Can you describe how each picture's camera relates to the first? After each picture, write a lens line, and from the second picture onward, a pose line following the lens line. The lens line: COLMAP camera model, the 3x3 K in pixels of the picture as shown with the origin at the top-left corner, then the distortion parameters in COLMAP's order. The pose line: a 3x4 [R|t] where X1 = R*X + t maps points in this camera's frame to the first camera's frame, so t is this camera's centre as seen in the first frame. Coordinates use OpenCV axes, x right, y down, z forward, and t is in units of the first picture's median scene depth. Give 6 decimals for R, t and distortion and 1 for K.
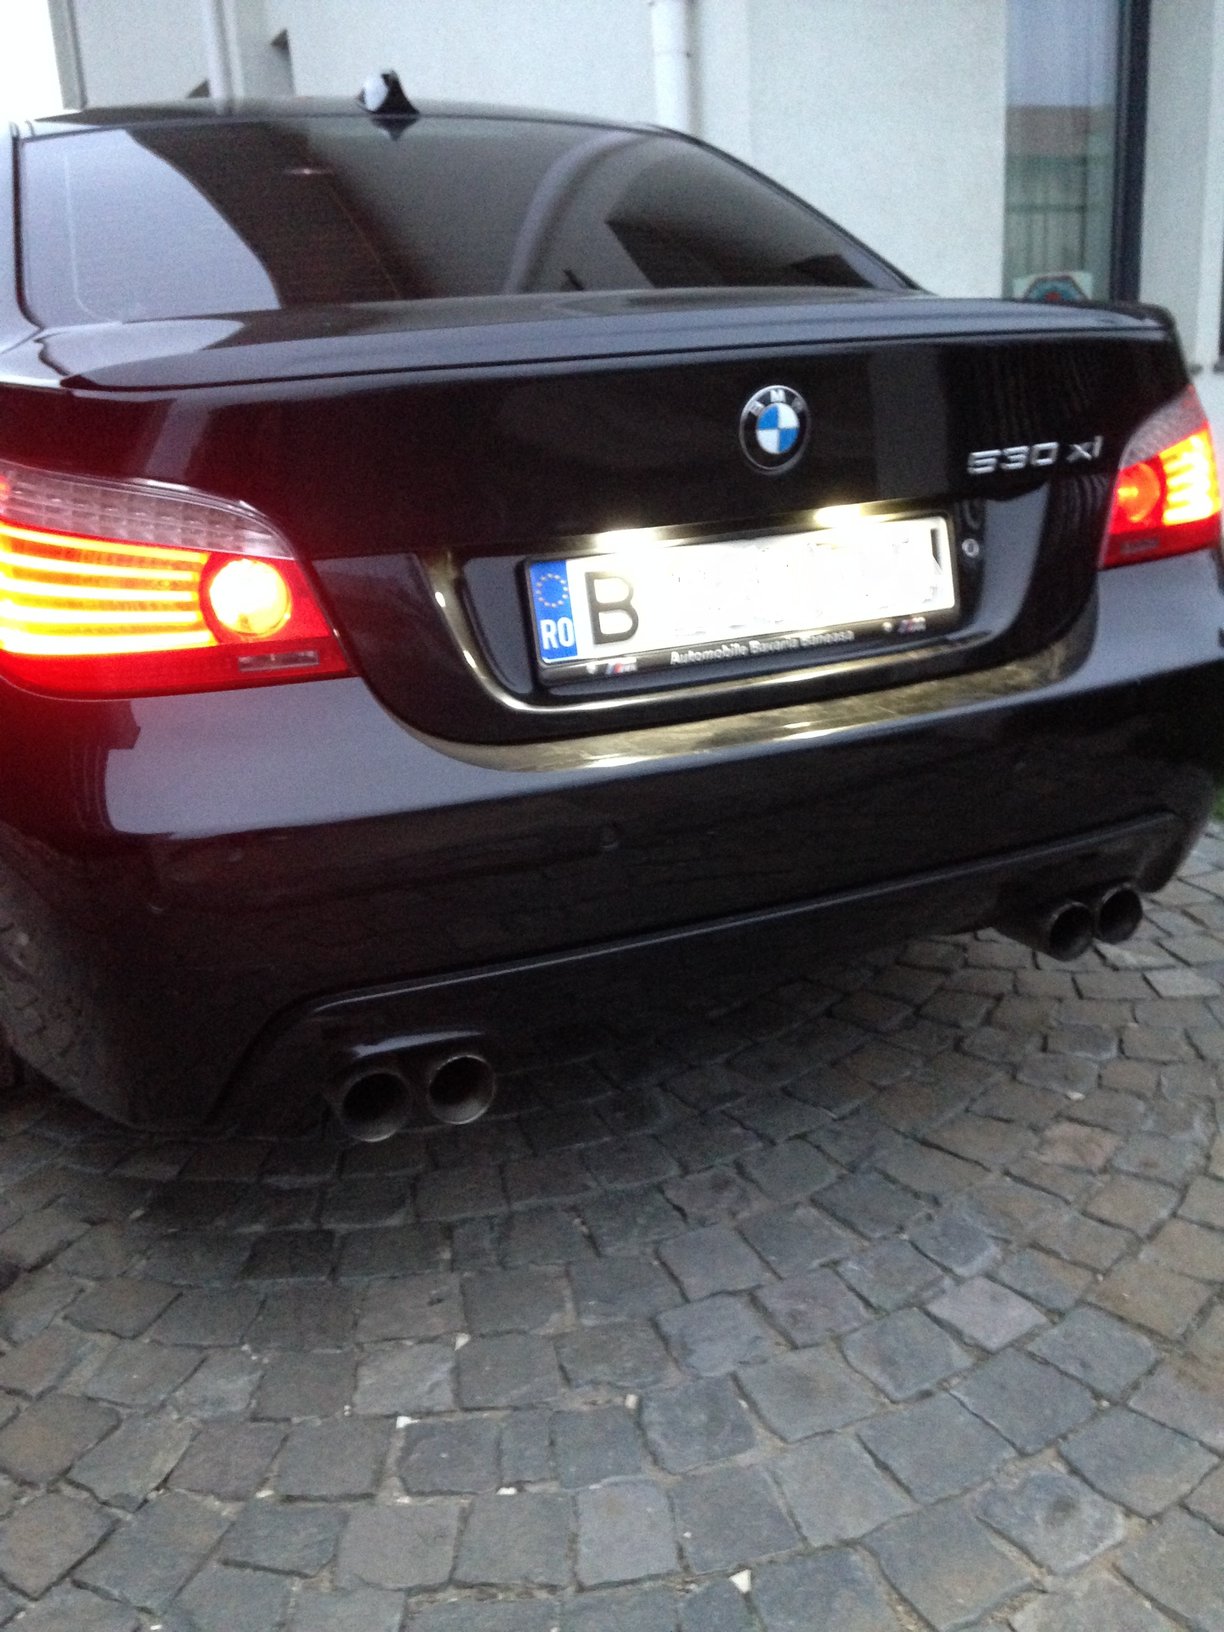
lens RADIAL K [[1570.9, 0, 623.3], [0, 1570.9, 858.5], [0, 0, 1]] dist [-0.012444, 0.000000]
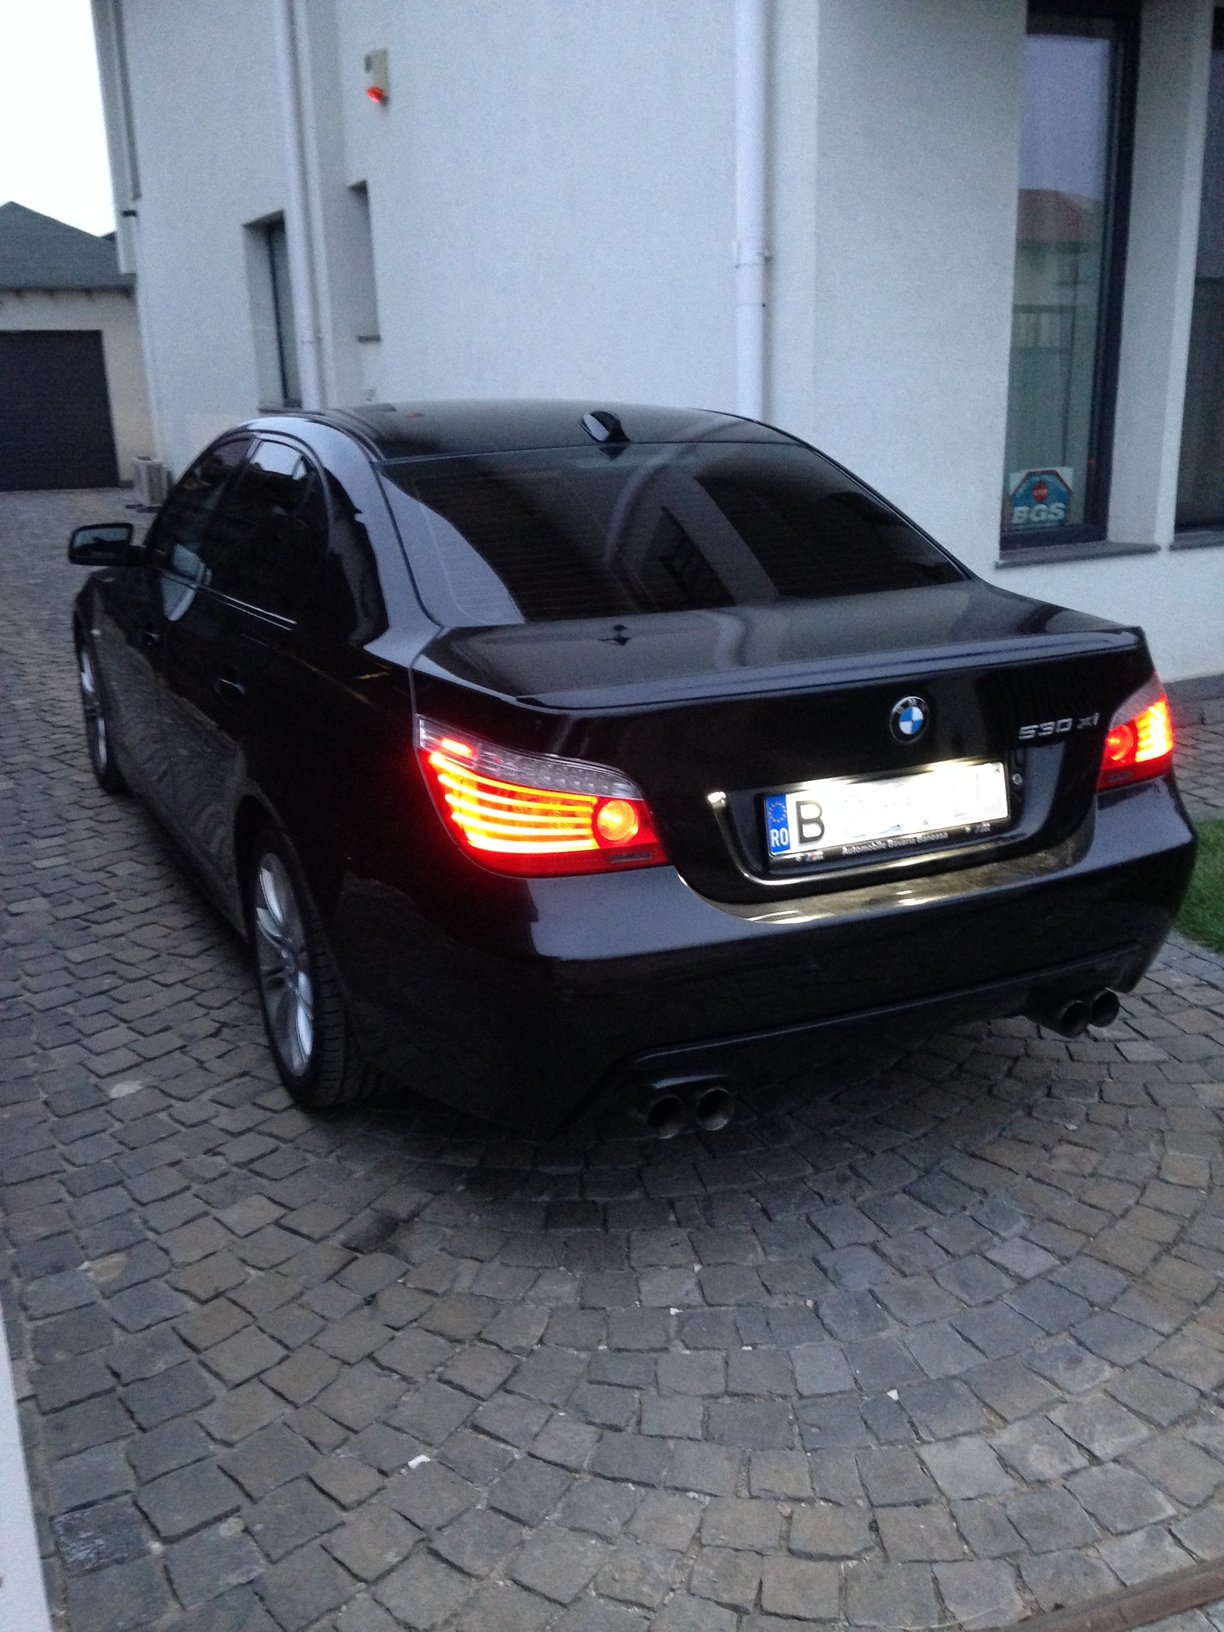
lens RADIAL K [[1570.9, 0, 611.5], [0, 1570.9, 814.5], [0, 0, 1]] dist [-0.012444, 0.000000]
pose [[0.999400, 0.029330, 0.018438, -0.234547], [-0.028303, 0.998158, -0.053669, -0.067161], [-0.019978, 0.053115, 0.998389, -0.628048]]
